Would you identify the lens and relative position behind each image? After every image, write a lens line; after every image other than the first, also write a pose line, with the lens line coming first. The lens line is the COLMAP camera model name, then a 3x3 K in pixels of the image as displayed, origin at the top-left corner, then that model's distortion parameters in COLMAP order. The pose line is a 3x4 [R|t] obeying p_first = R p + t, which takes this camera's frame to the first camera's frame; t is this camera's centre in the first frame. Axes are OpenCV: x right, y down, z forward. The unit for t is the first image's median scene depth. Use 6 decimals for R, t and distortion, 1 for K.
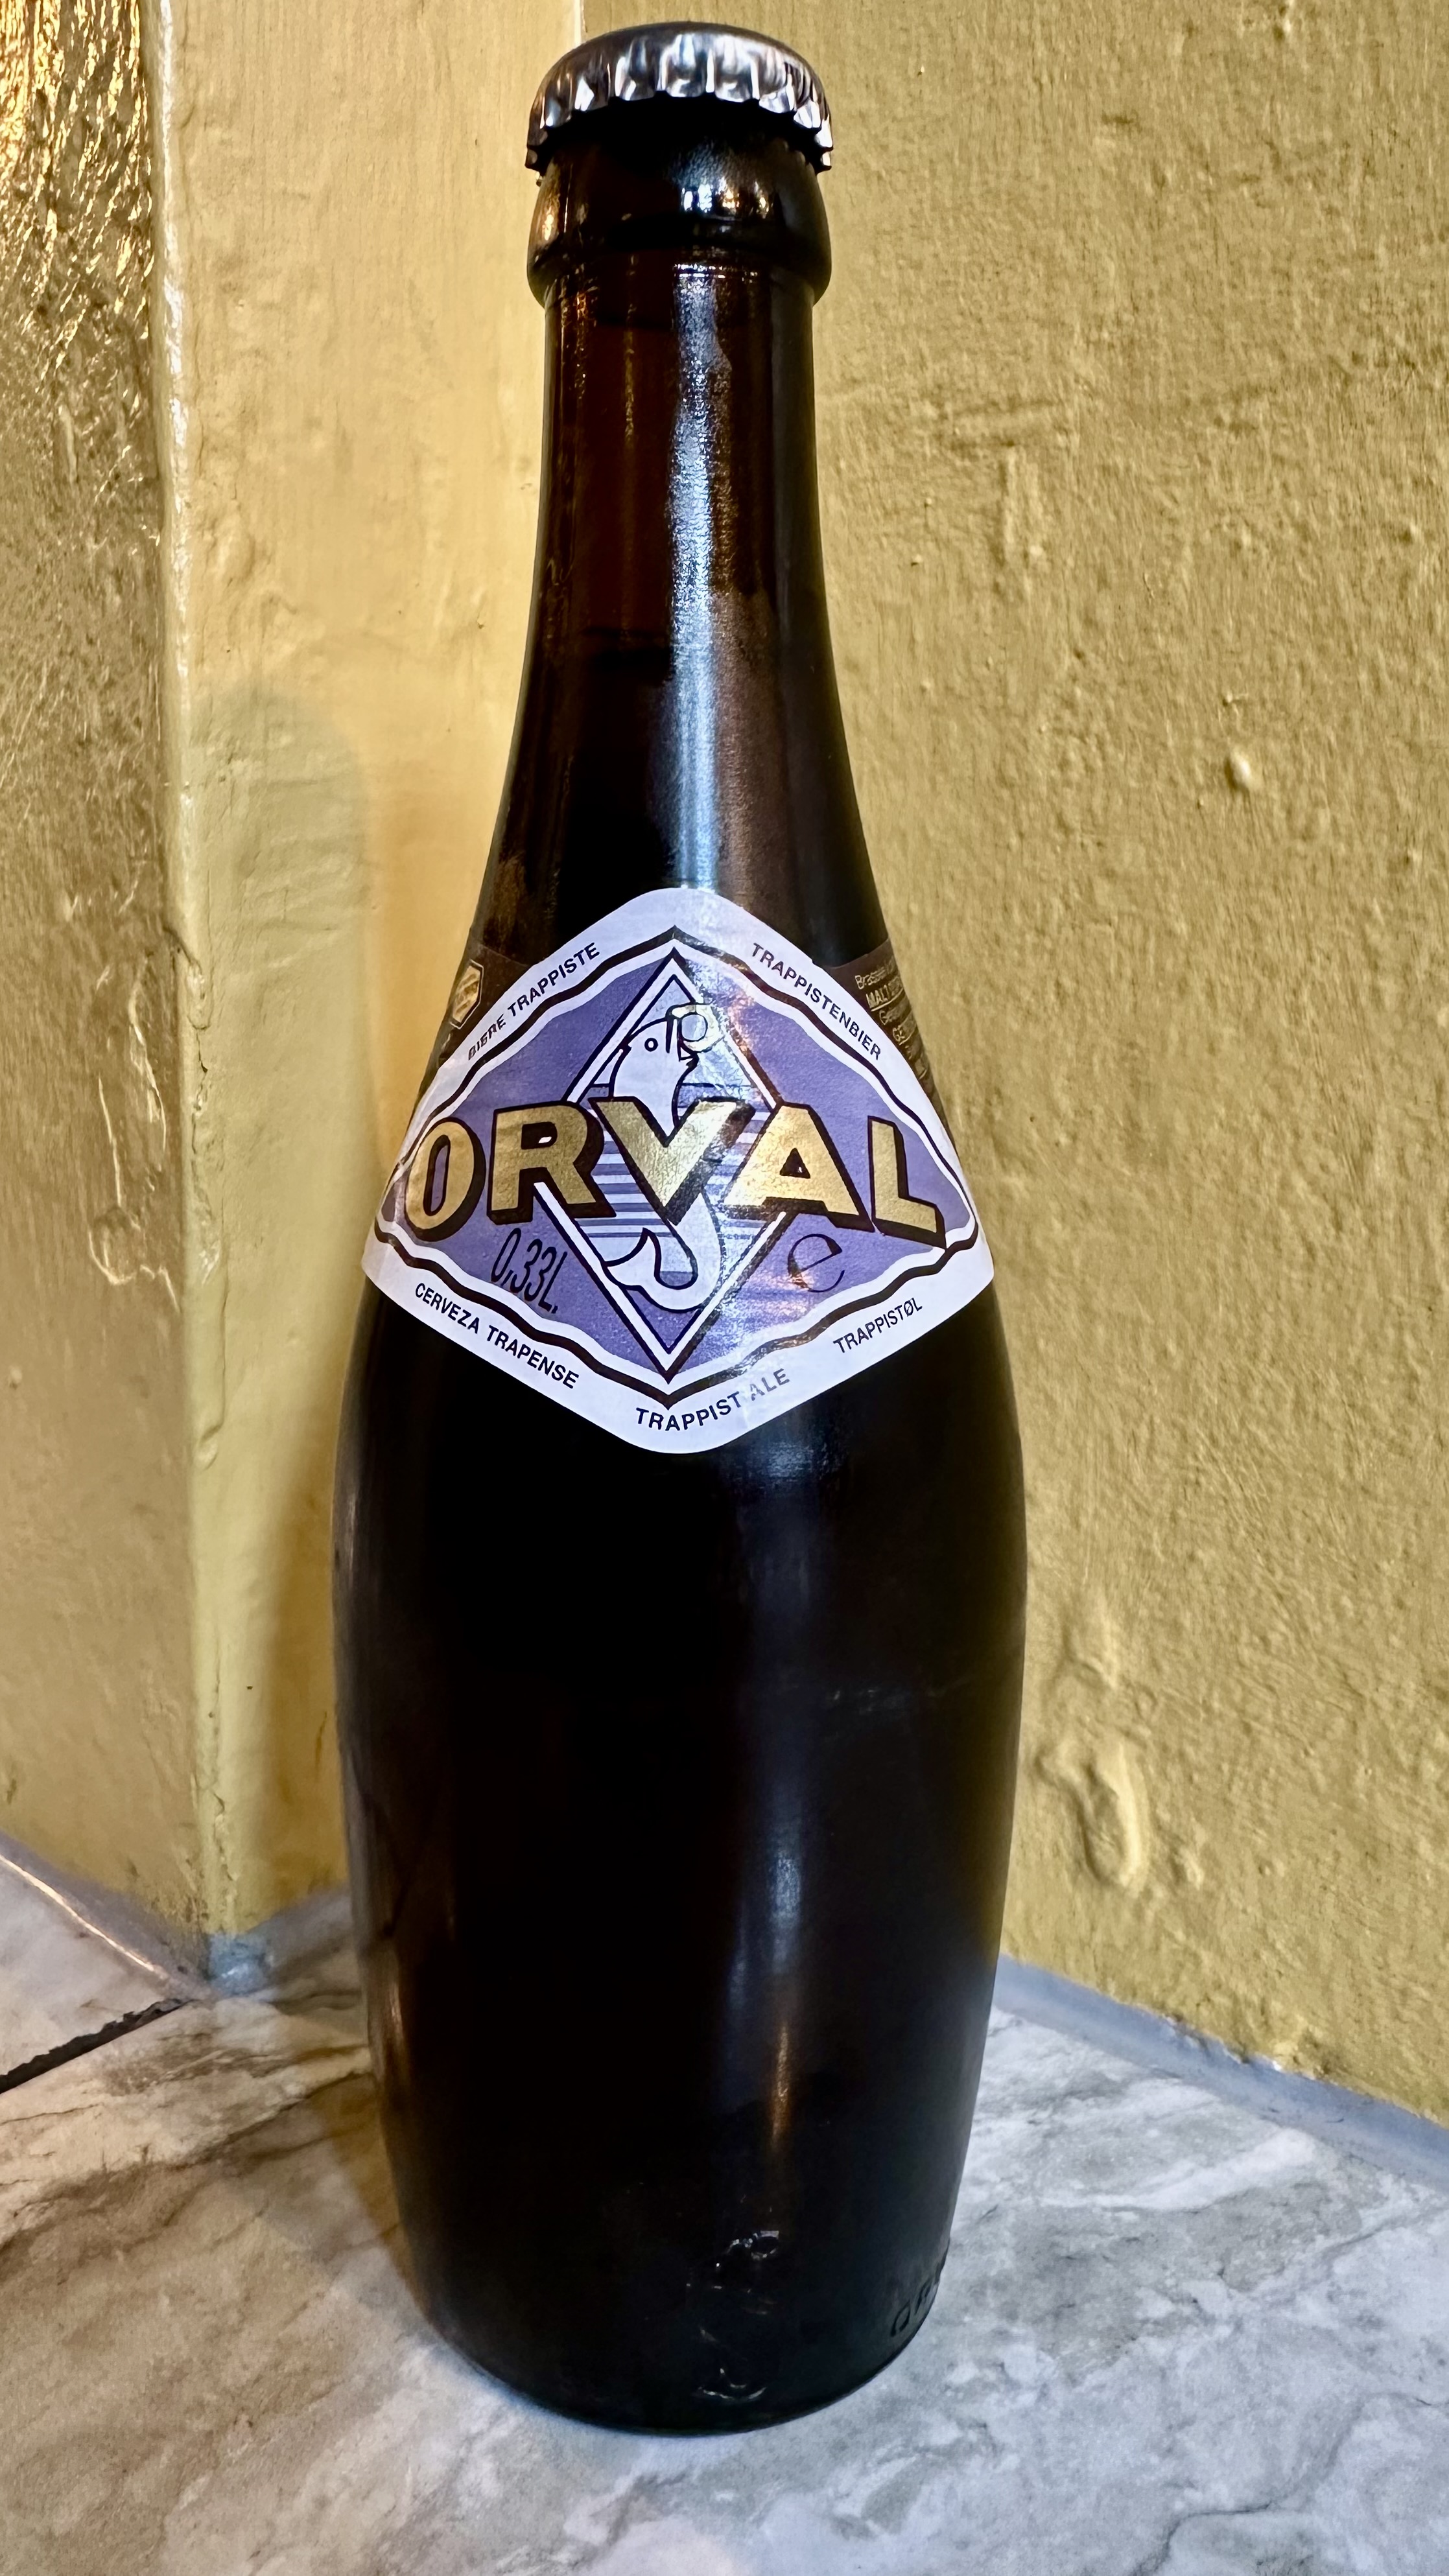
lens RADIAL K [[1837.5, 0, 615.2], [0, 1837.5, 1229.1], [0, 0, 1]] dist [-0.008444, 0.002125]
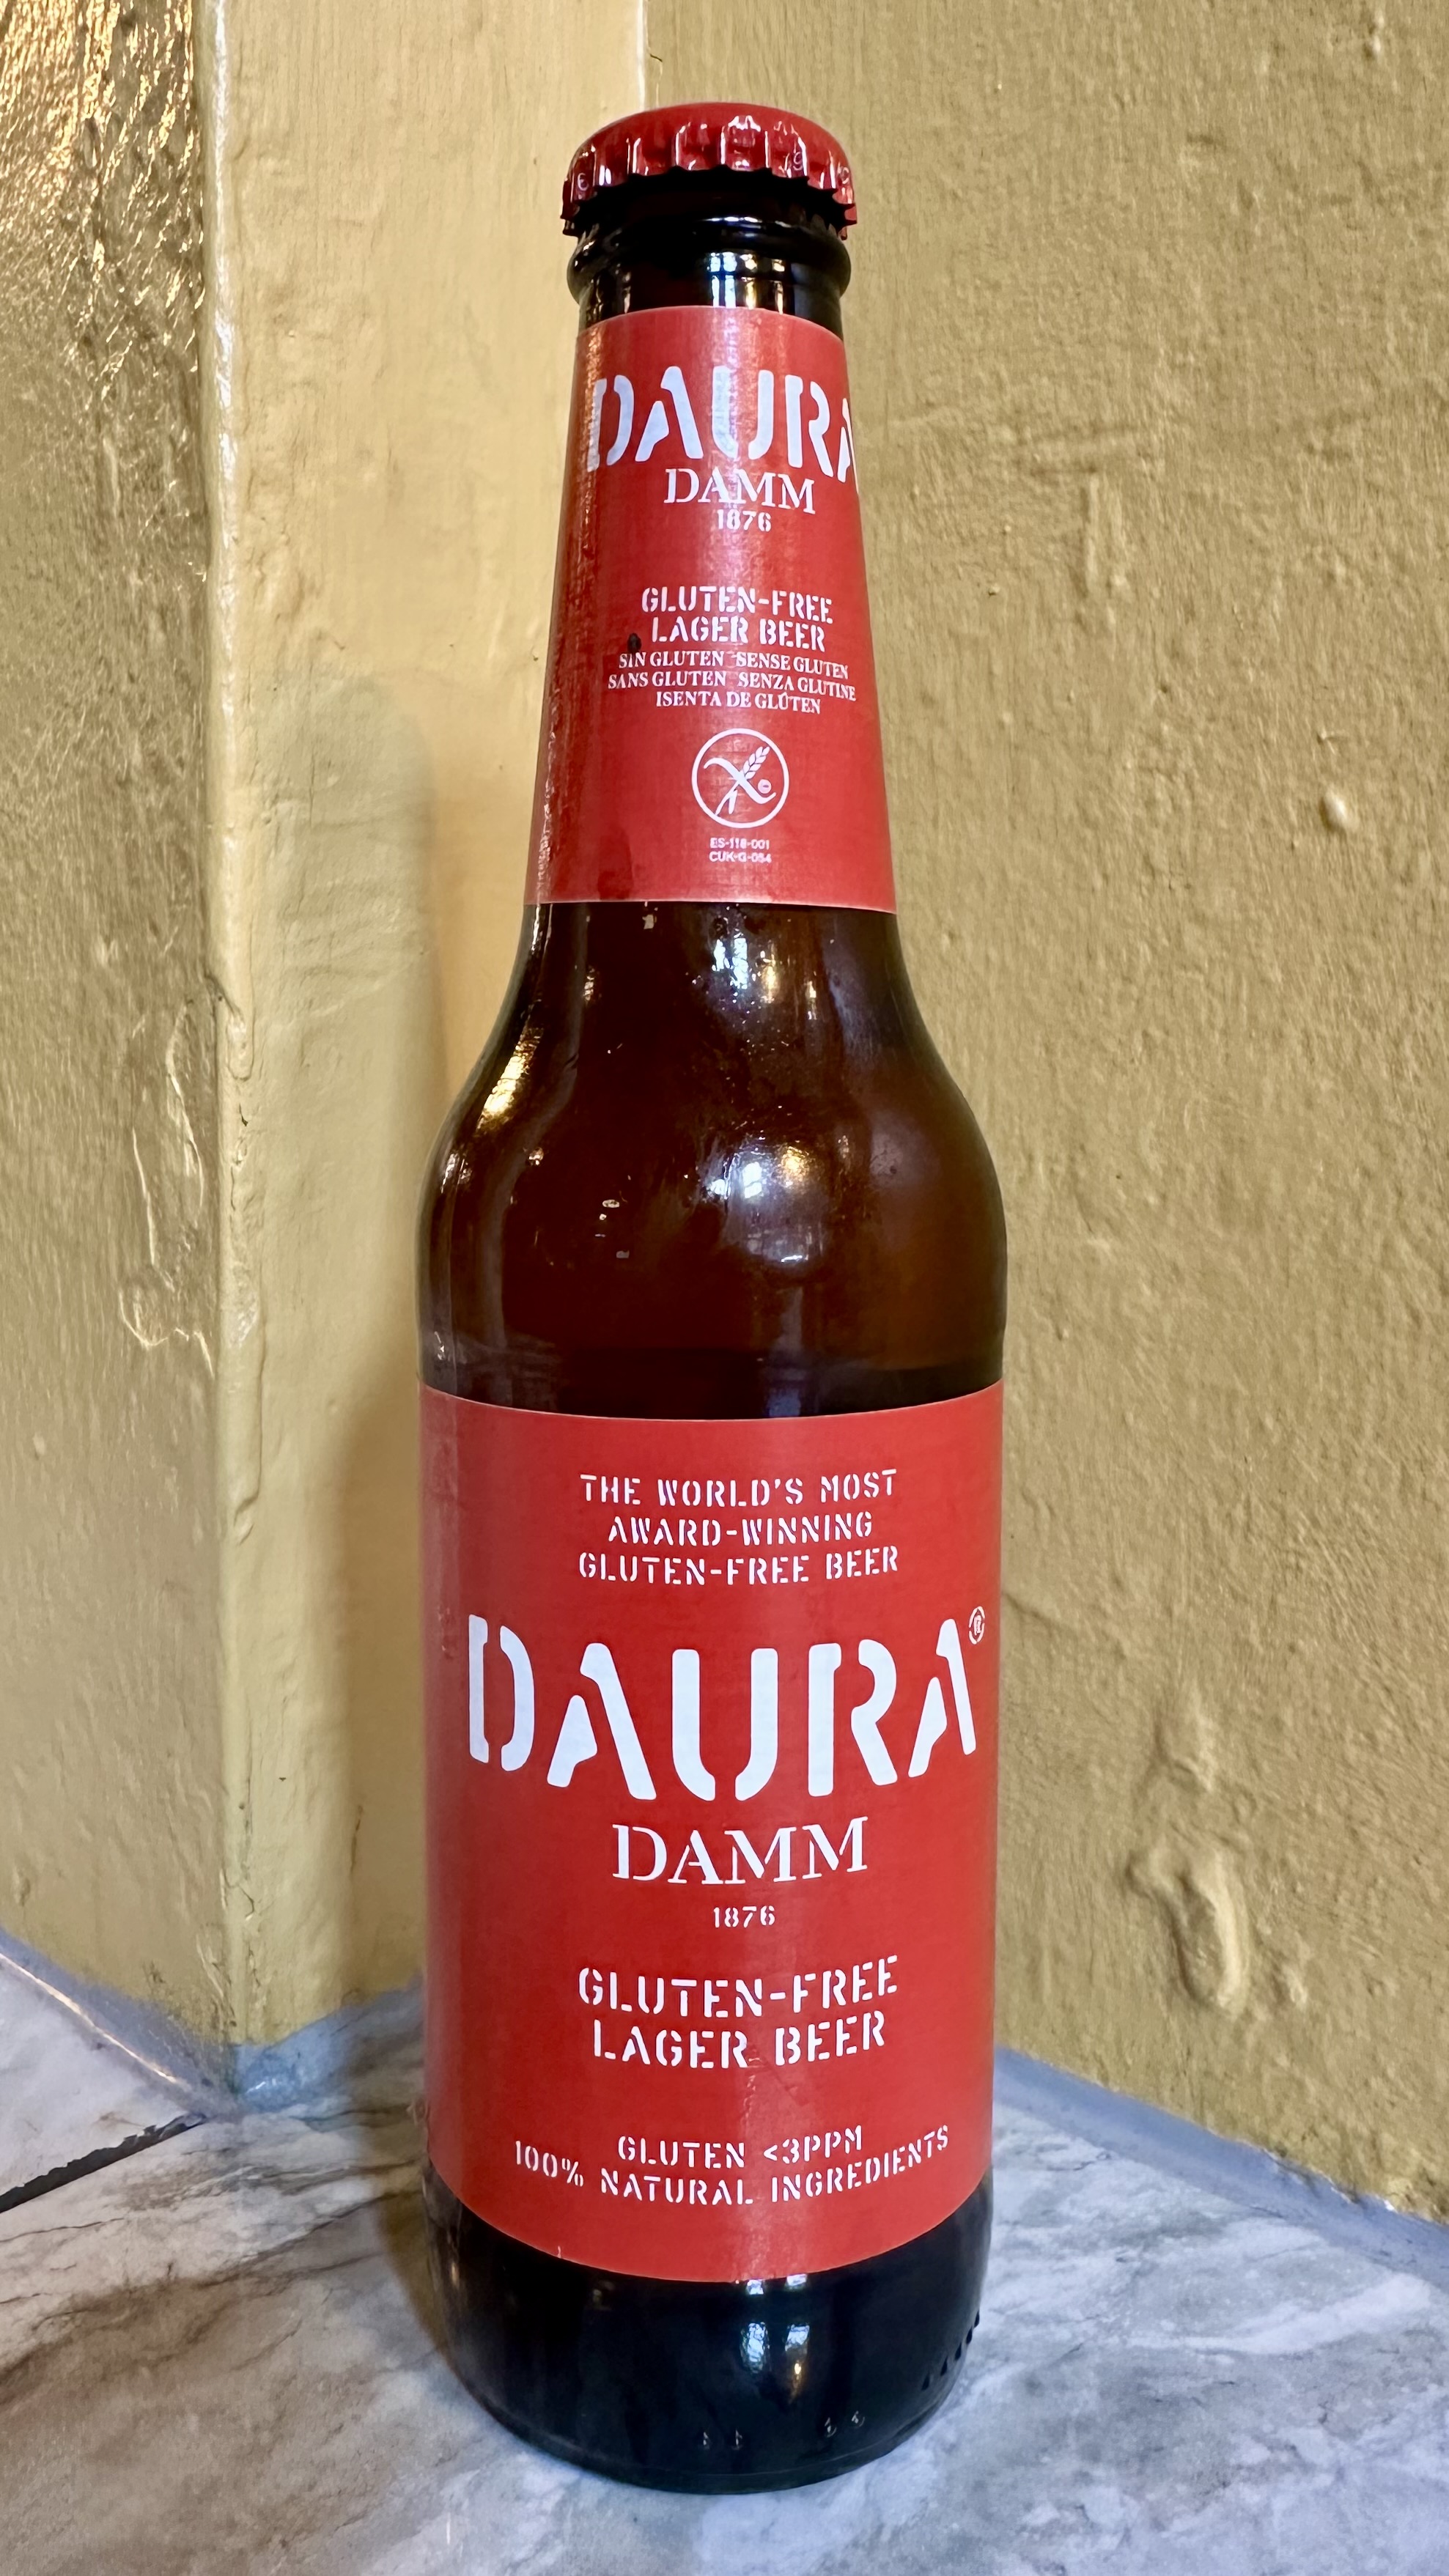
lens RADIAL K [[2070.6, 0, 596.1], [0, 2070.6, 1220.2], [0, 0, 1]] dist [-0.007944, 0.002340]
pose [[0.999246, 0.004508, -0.038559, 0.000764], [-0.006057, 0.999175, -0.040156, 0.006253], [0.038346, 0.040359, 0.998449, -0.067982]]
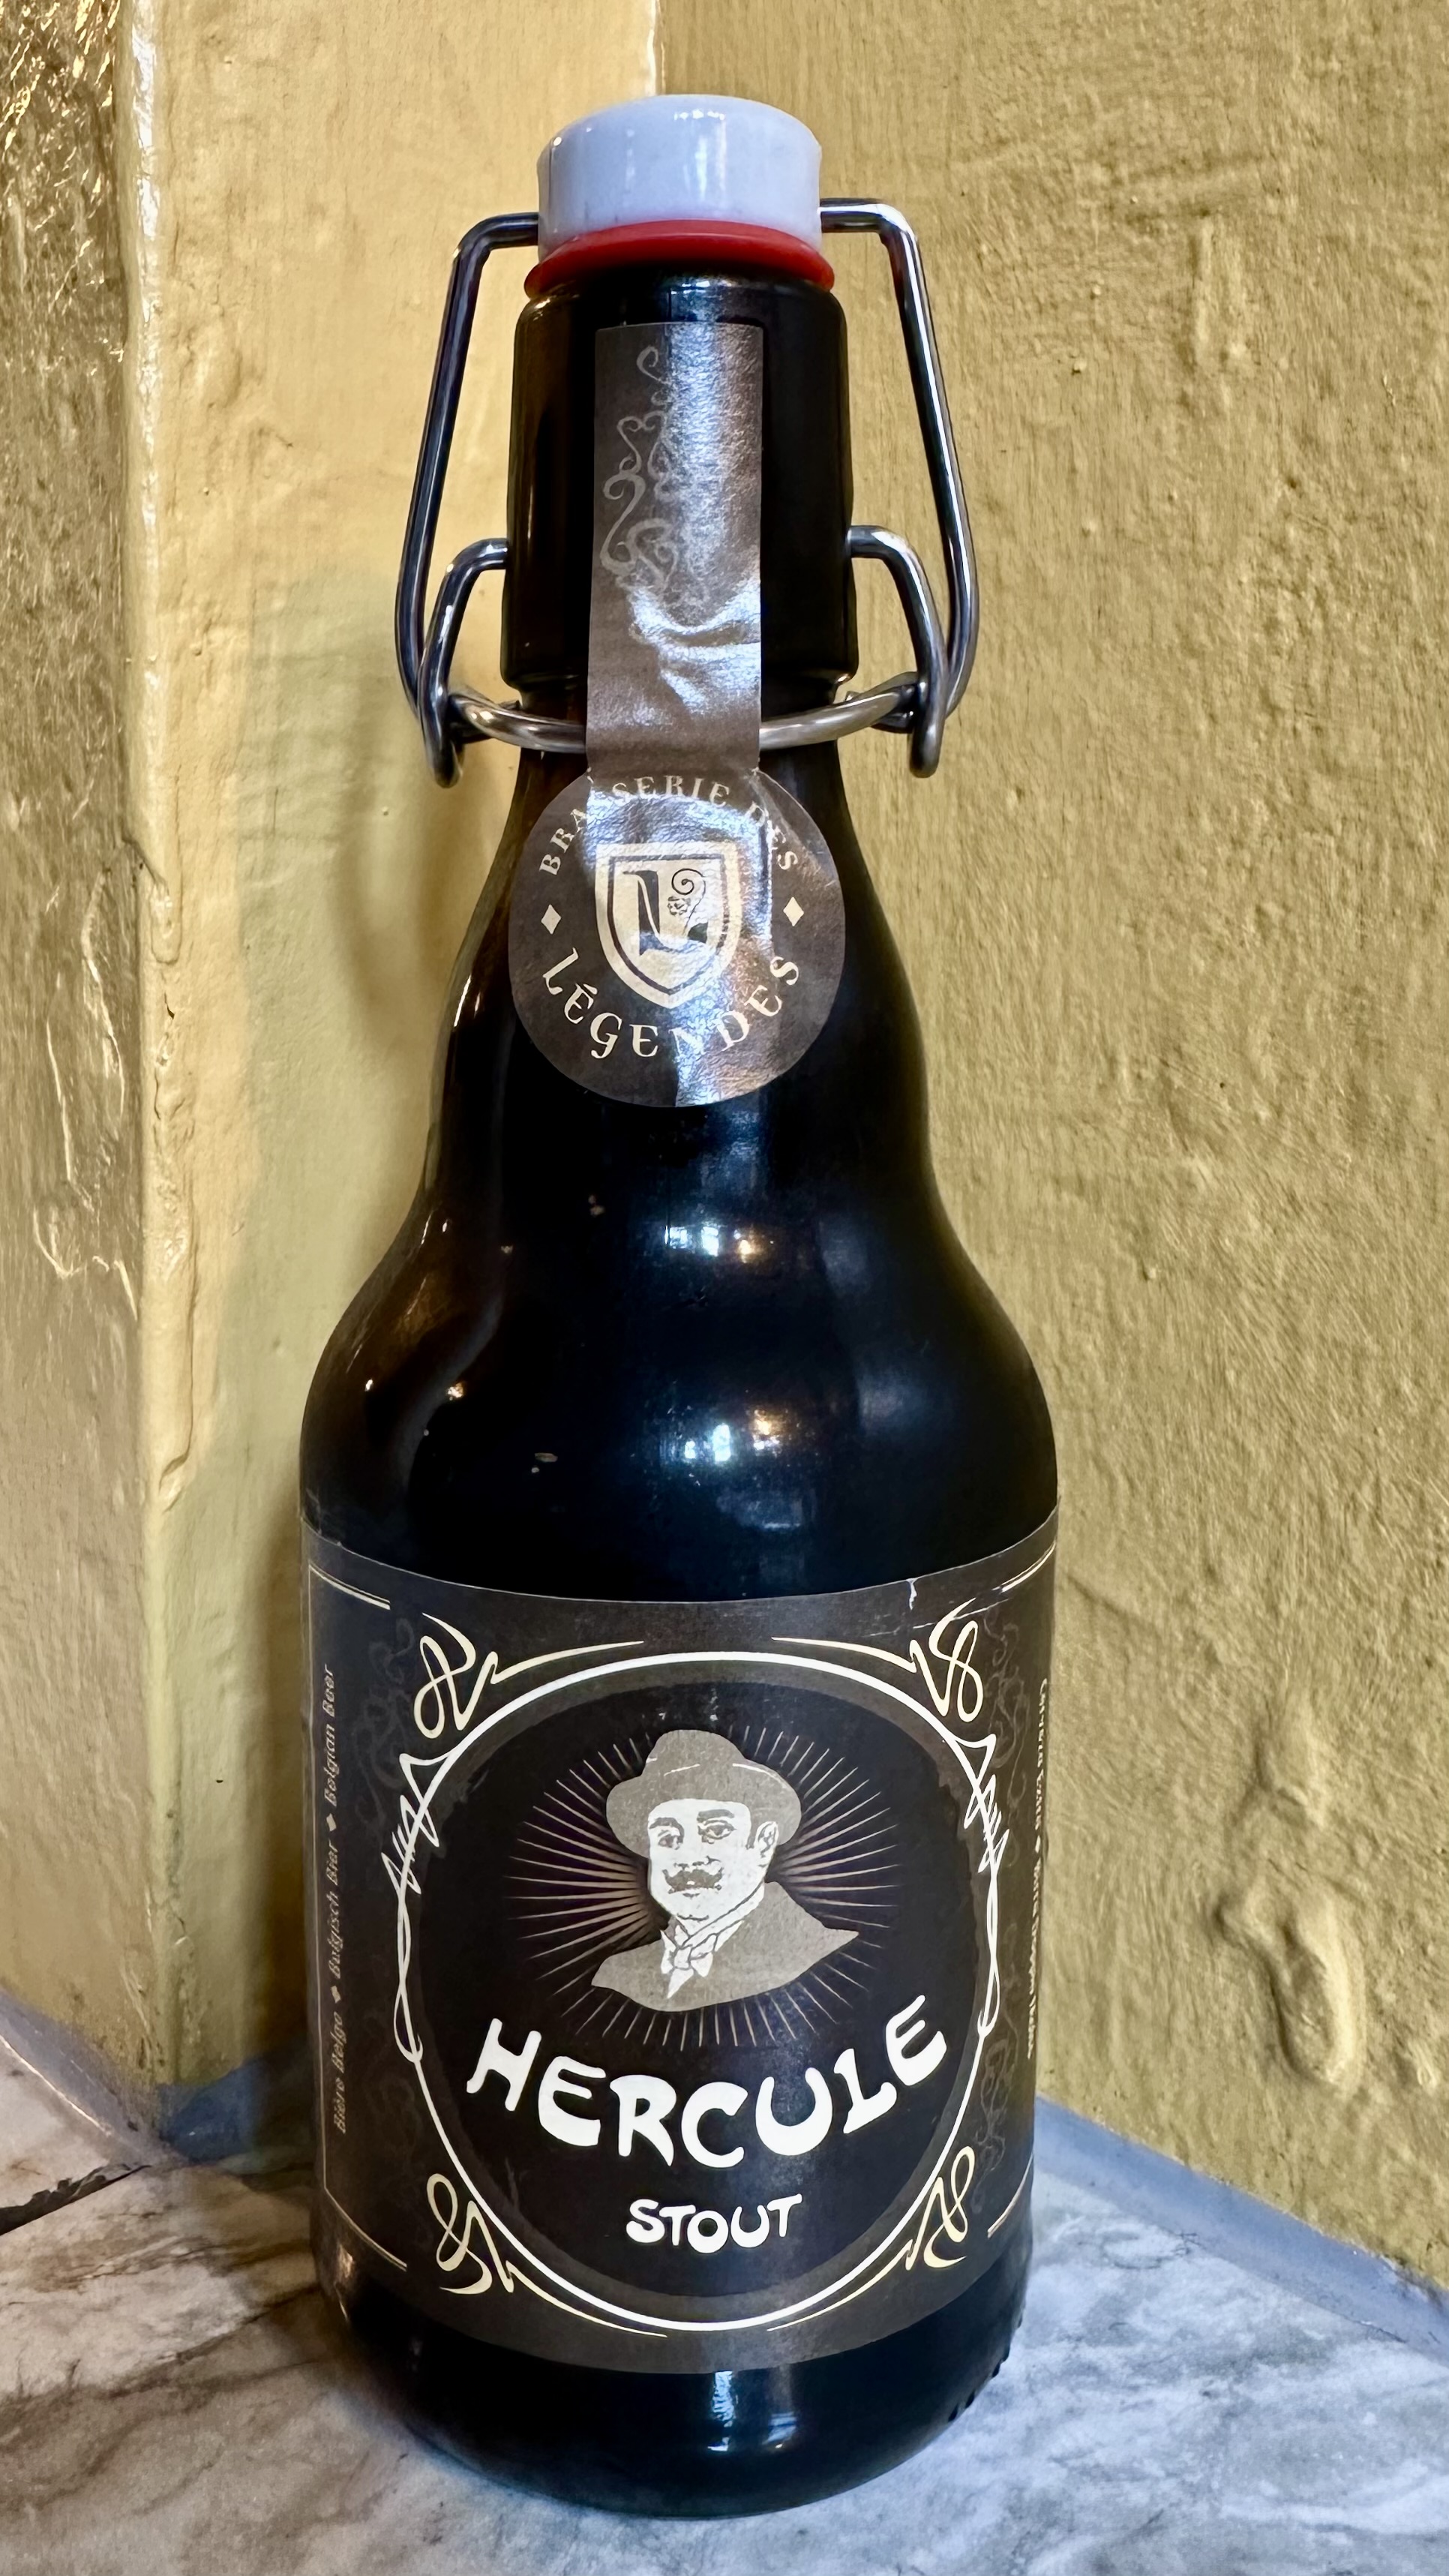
lens RADIAL K [[2126.0, 0, 528.7], [0, 2126.0, 1189.0], [0, 0, 1]] dist [-0.011990, 0.006494]
pose [[0.996739, 0.013242, -0.079605, 0.007743], [-0.013386, 0.999910, -0.001279, -0.011663], [0.079581, 0.002340, 0.996826, 0.088017]]
